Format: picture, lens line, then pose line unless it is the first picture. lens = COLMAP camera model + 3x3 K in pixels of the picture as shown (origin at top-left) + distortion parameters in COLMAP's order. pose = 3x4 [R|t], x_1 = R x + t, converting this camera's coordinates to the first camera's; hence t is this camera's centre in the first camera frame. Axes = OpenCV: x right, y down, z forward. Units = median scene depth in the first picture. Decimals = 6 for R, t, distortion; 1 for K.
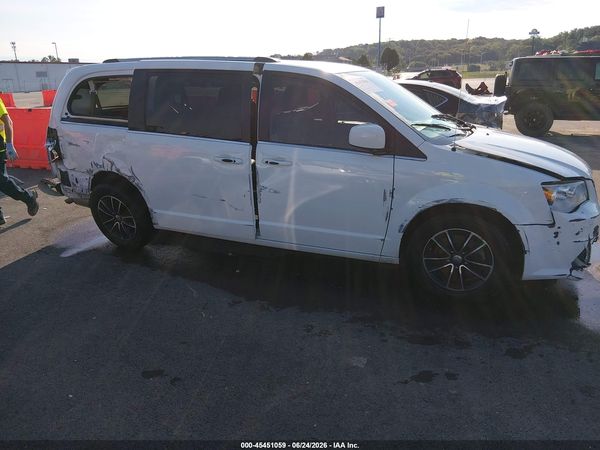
lens RADIAL K [[458.9, 0, 301.8], [0, 458.9, 221.0], [0, 0, 1]] dist [0.105308, -0.187968]
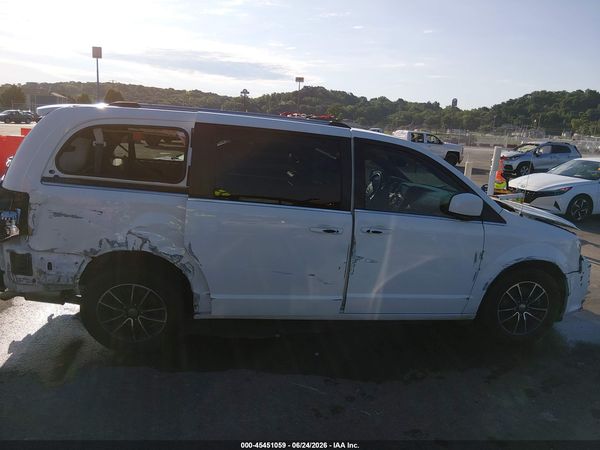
lens RADIAL K [[458.9, 0, 301.8], [0, 458.9, 221.0], [0, 0, 1]] dist [0.105308, -0.187968]
pose [[0.833102, -0.035945, 0.551950, -0.700397], [0.086814, 0.994016, -0.066301, -0.095673], [-0.546264, 0.103153, 0.831237, 0.276774]]
